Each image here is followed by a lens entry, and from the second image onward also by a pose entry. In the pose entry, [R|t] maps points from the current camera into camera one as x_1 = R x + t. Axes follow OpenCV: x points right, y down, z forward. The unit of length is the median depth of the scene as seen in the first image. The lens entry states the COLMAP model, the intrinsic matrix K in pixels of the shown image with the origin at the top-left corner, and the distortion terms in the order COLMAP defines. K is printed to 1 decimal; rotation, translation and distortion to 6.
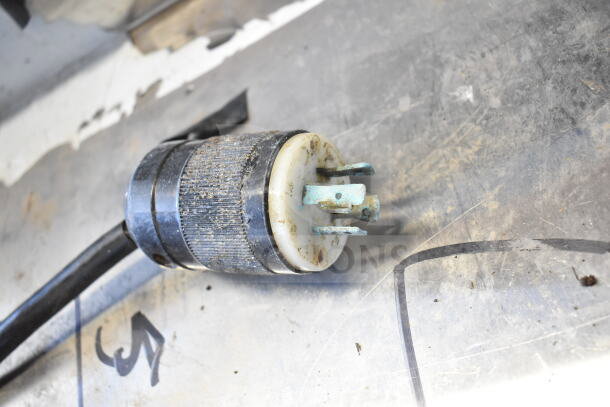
lens RADIAL K [[647.9, 0, 304.8], [0, 647.9, 203.6], [0, 0, 1]] dist [-0.020849, 0.000000]
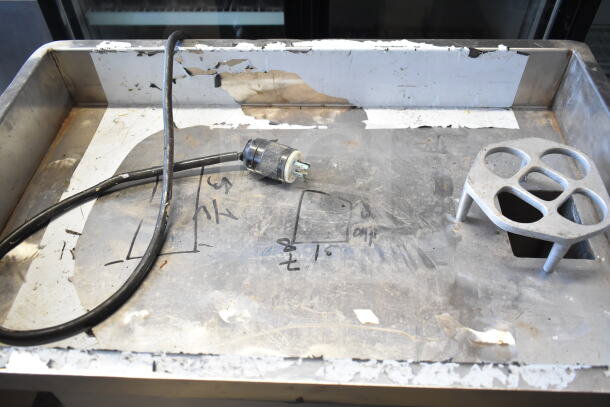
lens RADIAL K [[526.1, 0, 305.1], [0, 526.1, 203.6], [0, 0, 1]] dist [0.002587, 0.000102]
pose [[0.857217, 0.480620, 0.184890, -0.343000], [-0.429738, 0.865487, -0.257404, 0.822050], [-0.283734, 0.141197, 0.948451, -1.726143]]
